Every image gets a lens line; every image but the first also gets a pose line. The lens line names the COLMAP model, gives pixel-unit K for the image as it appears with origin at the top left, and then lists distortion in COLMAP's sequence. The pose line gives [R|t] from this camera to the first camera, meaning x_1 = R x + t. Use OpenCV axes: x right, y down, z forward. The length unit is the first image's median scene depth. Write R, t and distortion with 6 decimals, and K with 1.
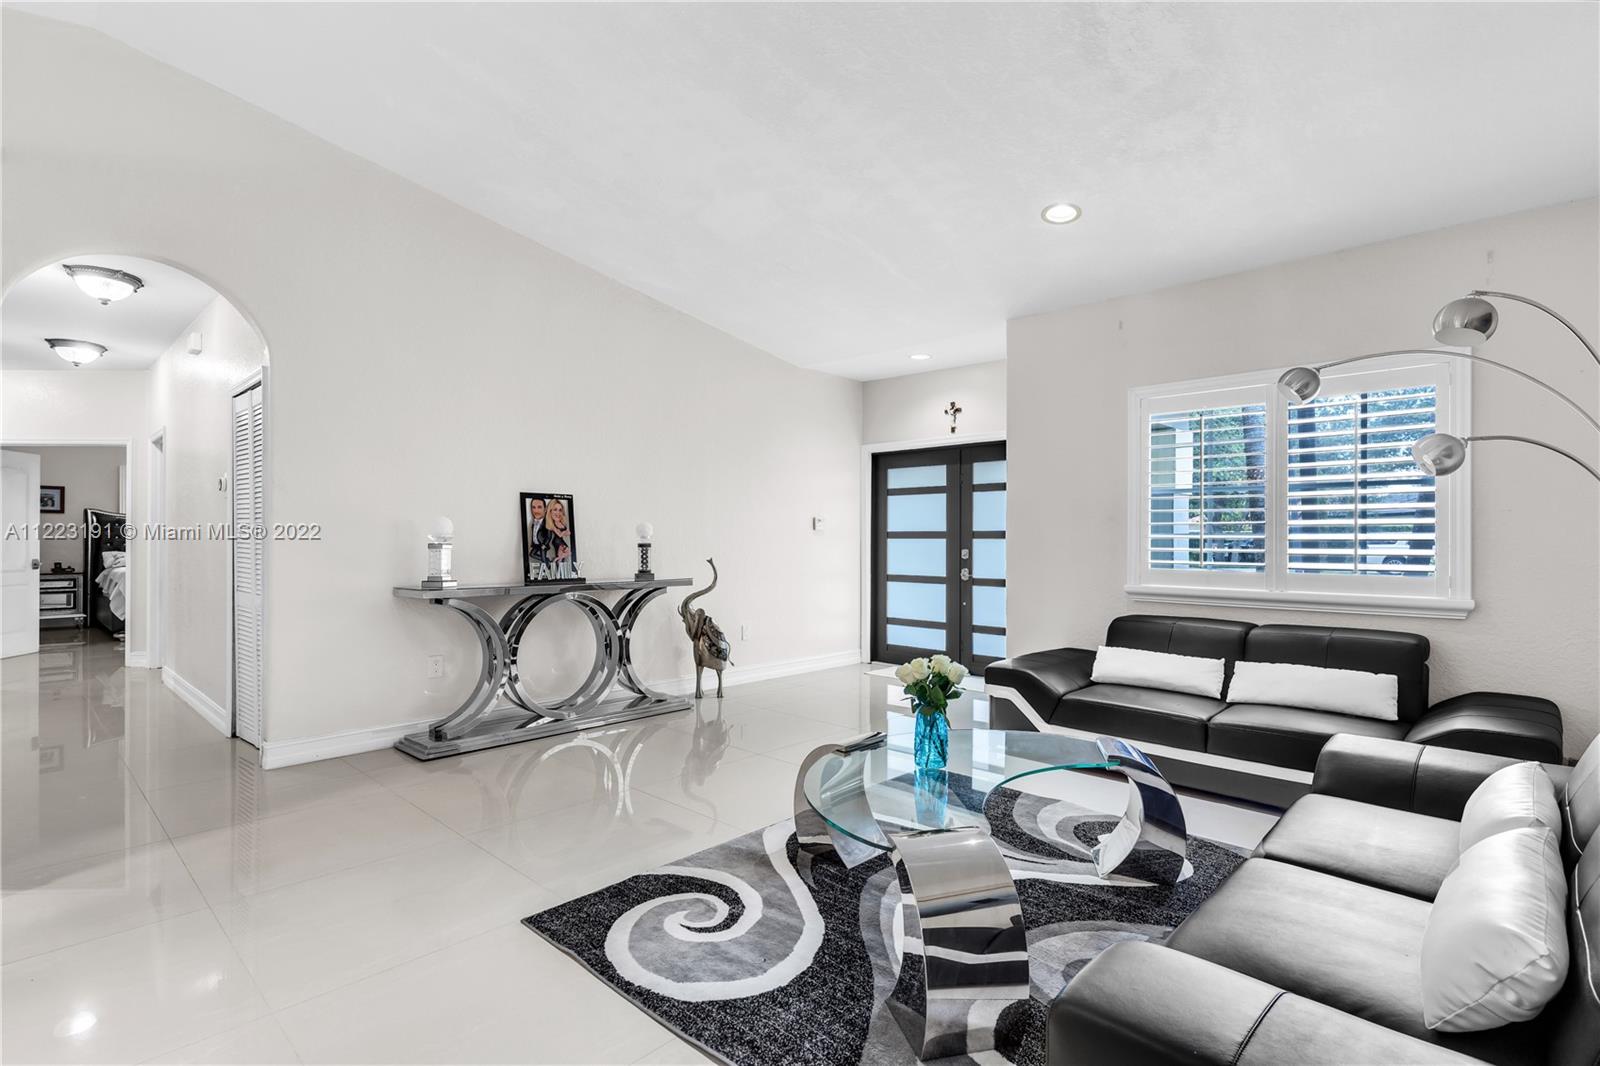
lens RADIAL K [[770.5, 0, 808.7], [0, 770.5, 524.4], [0, 0, 1]] dist [0.003991, -0.002718]
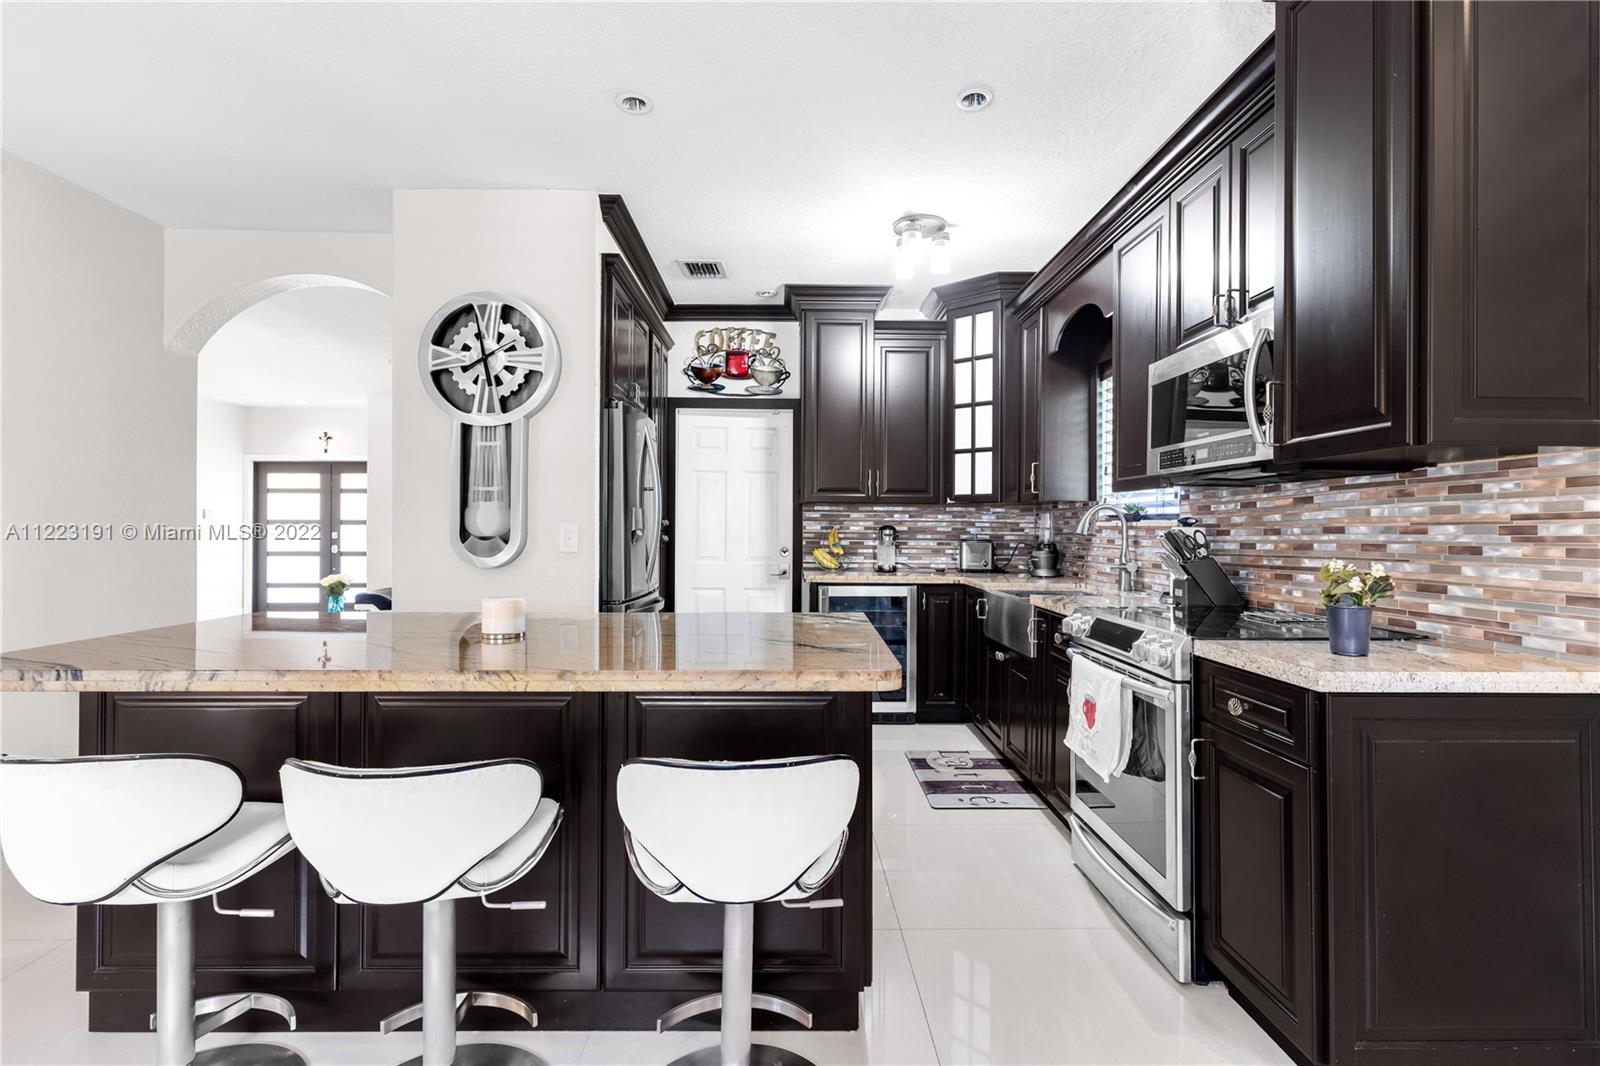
lens RADIAL K [[770.5, 0, 798.0], [0, 770.5, 520.3], [0, 0, 1]] dist [0.003991, -0.002718]
pose [[0.716623, -0.000479, 0.697461, -0.192142], [-0.007285, 0.999940, 0.008172, -0.008636], [-0.697423, -0.010937, 0.716577, -0.680981]]
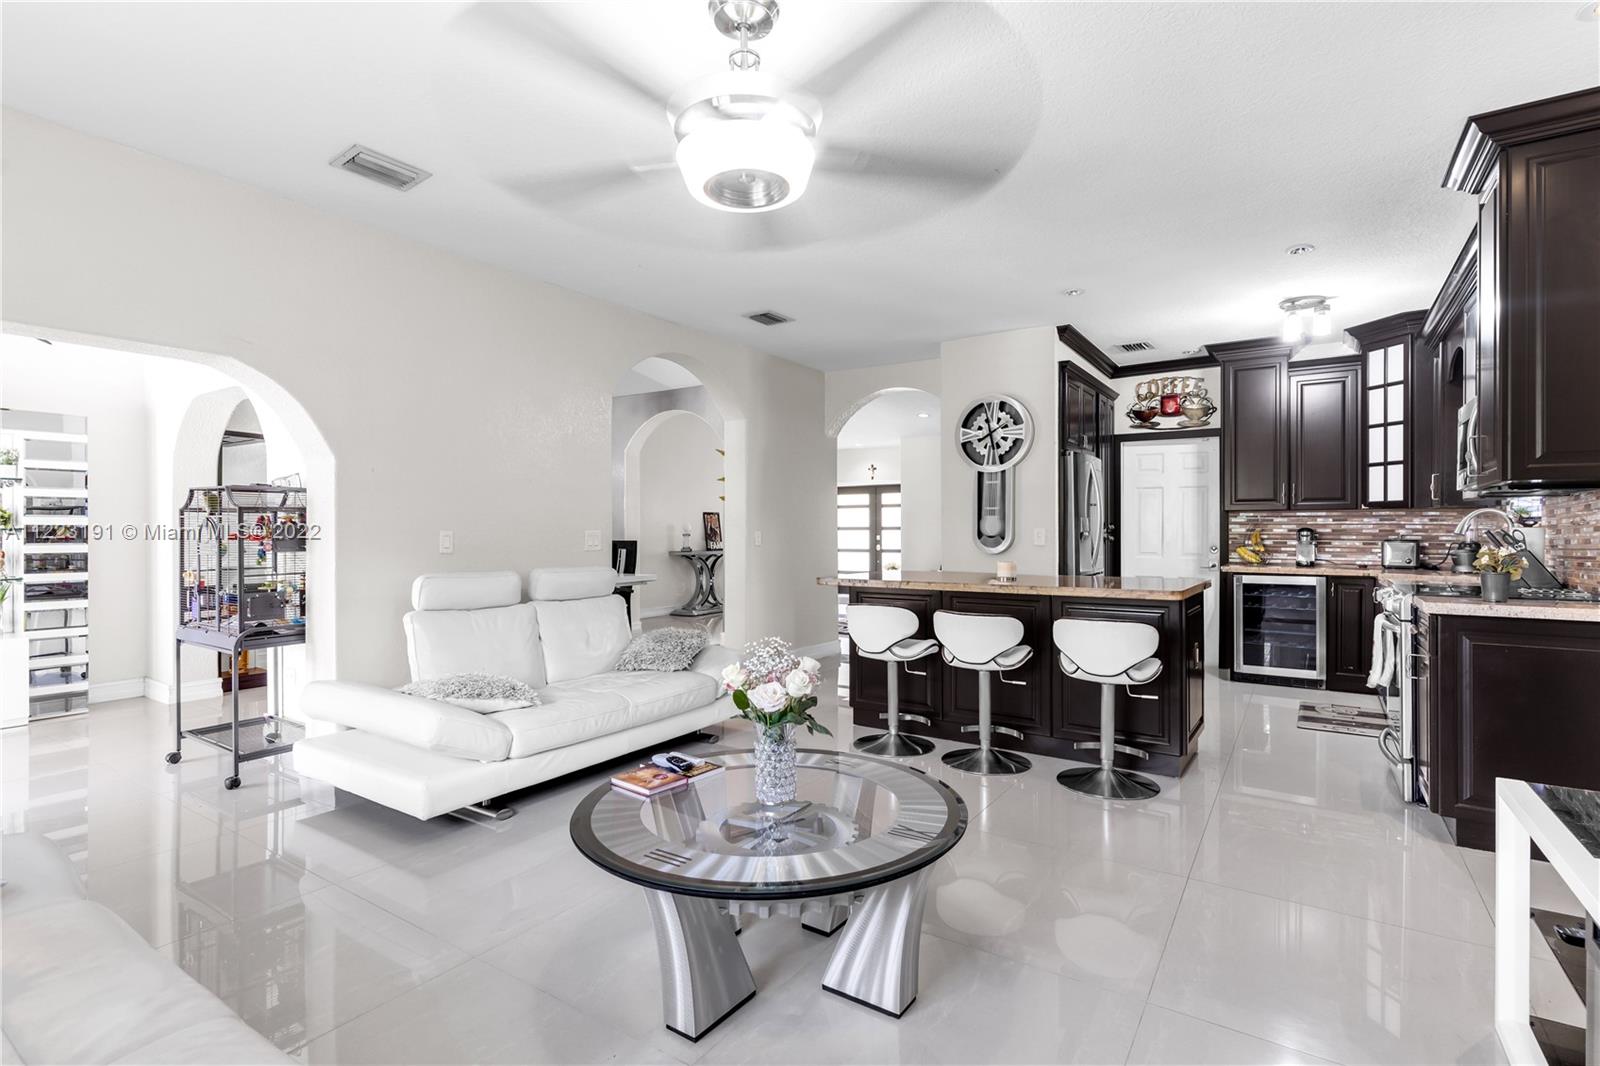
lens RADIAL K [[770.5, 0, 803.8], [0, 770.5, 531.5], [0, 0, 1]] dist [0.003991, -0.002718]
pose [[0.985040, -0.009828, 0.172048, -0.352117], [0.007109, 0.999840, 0.016414, -0.013393], [-0.172182, -0.014946, 0.984952, -1.012231]]
